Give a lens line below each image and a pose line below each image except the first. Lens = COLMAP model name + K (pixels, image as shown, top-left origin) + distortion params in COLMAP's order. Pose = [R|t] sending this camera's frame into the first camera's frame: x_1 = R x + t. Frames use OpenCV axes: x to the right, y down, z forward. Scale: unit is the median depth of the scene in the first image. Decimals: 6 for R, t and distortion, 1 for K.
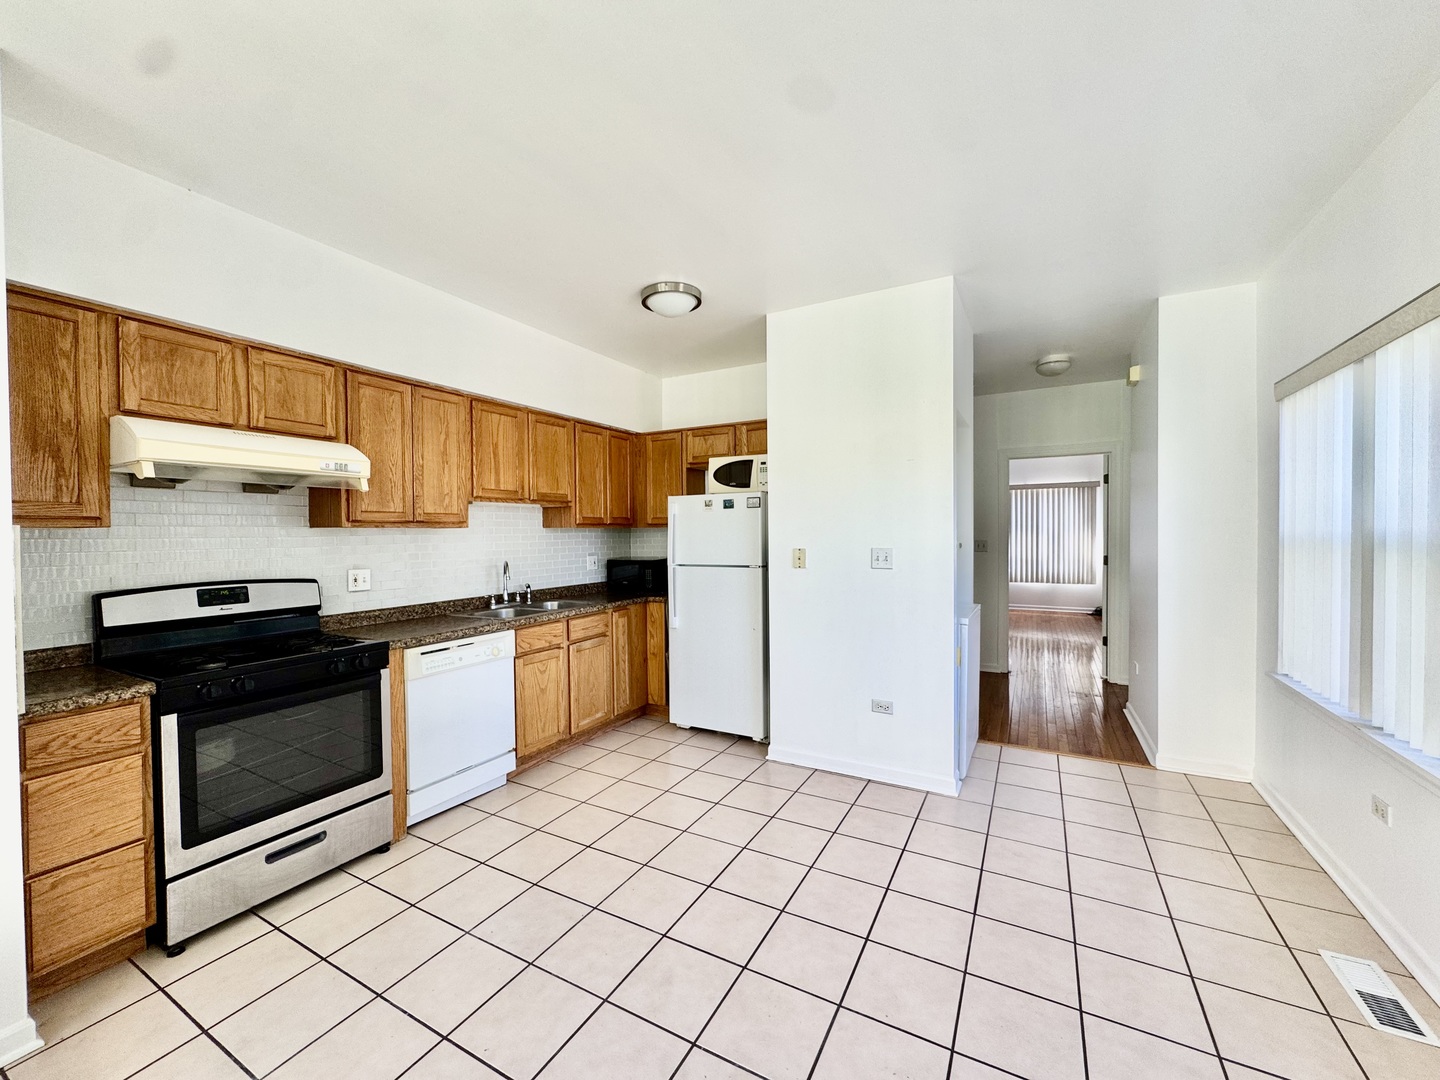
lens RADIAL K [[574.9, 0, 713.4], [0, 574.9, 544.1], [0, 0, 1]] dist [-0.002271, 0.001025]
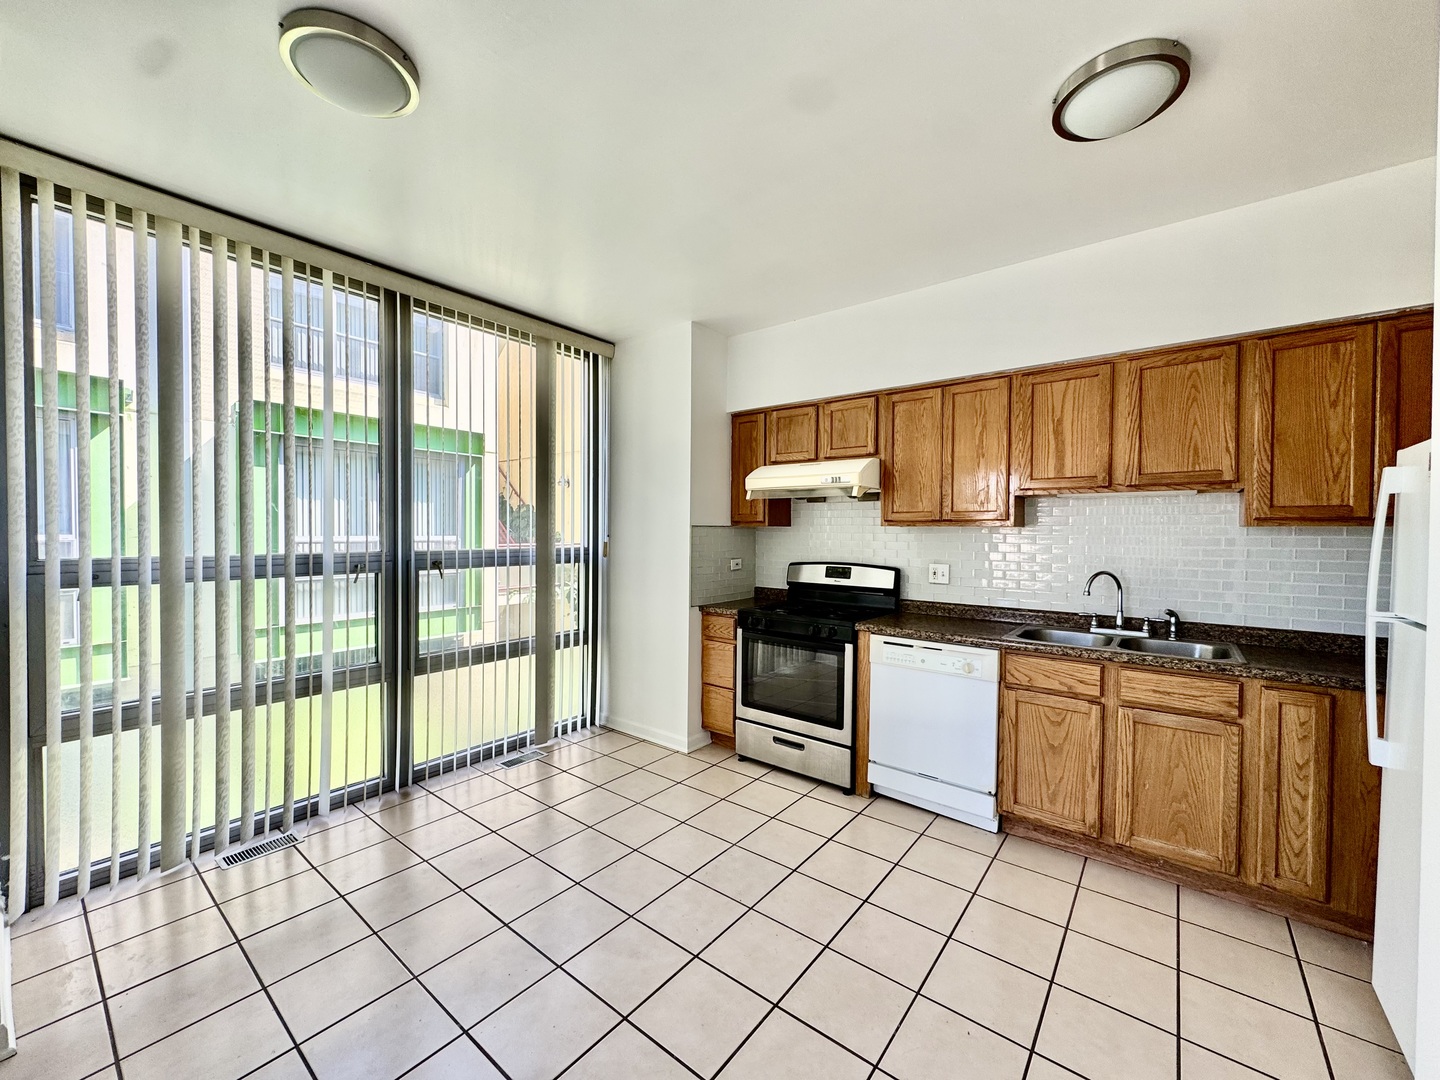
lens RADIAL K [[574.9, 0, 721.9], [0, 574.9, 542.8], [0, 0, 1]] dist [-0.002271, 0.001025]
pose [[-0.158664, 0.029120, -0.986903, 0.576042], [-0.026456, 0.999081, 0.033732, -0.024502], [0.986978, 0.031462, -0.157748, 0.814431]]
